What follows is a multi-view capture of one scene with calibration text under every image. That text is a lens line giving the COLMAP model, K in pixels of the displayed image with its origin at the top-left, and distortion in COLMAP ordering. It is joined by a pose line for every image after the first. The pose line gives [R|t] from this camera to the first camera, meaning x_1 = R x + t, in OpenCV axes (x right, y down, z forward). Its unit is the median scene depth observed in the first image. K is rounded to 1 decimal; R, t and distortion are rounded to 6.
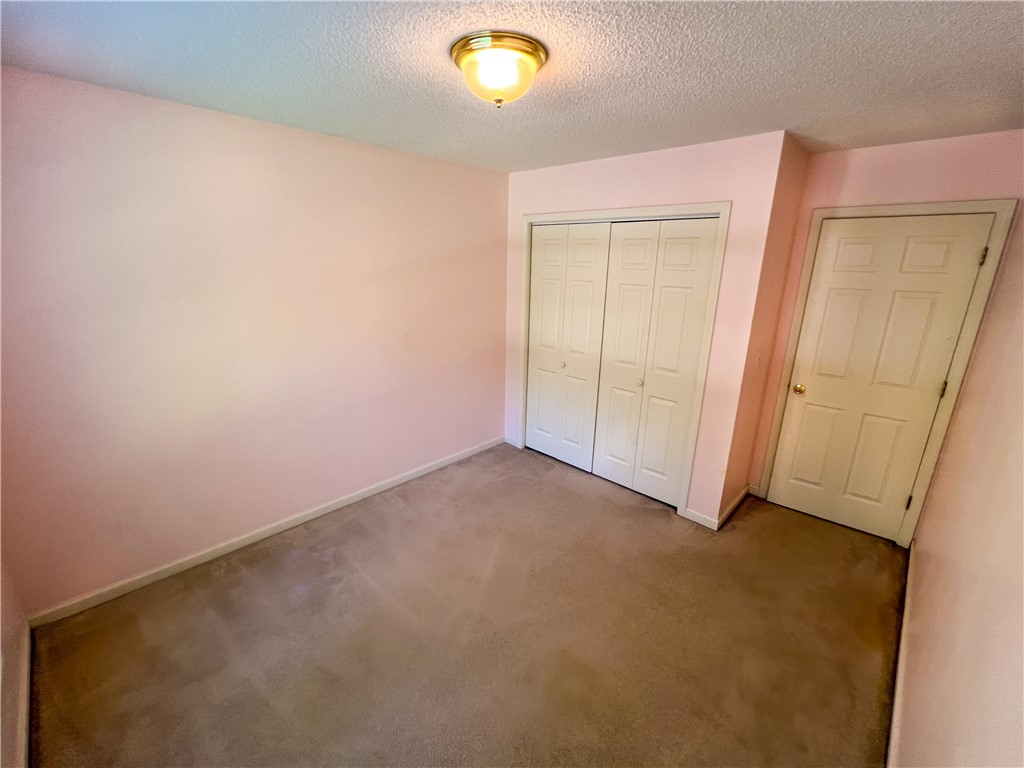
lens RADIAL K [[408.7, 0, 510.2], [0, 408.7, 380.4], [0, 0, 1]] dist [-0.005432, 0.000665]
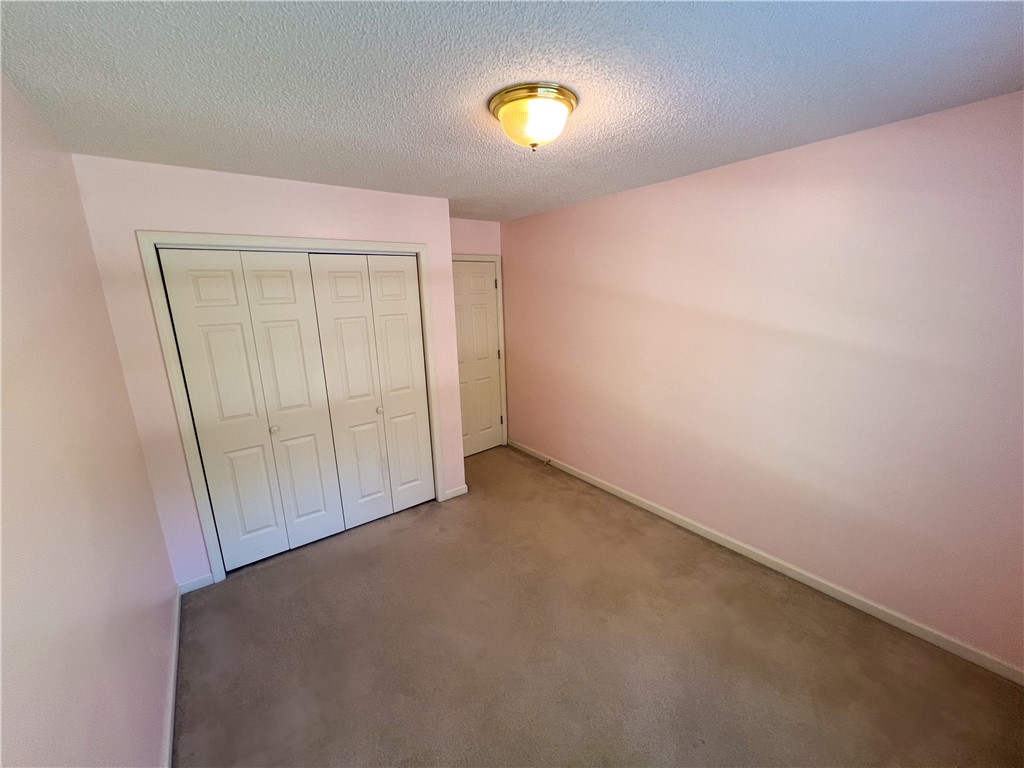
lens RADIAL K [[408.7, 0, 508.9], [0, 408.7, 380.9], [0, 0, 1]] dist [-0.005432, 0.000665]
pose [[0.186646, -0.249553, 0.950203, -0.579700], [0.301390, 0.935106, 0.186387, -0.156676], [-0.935055, 0.251594, 0.249747, 0.428045]]
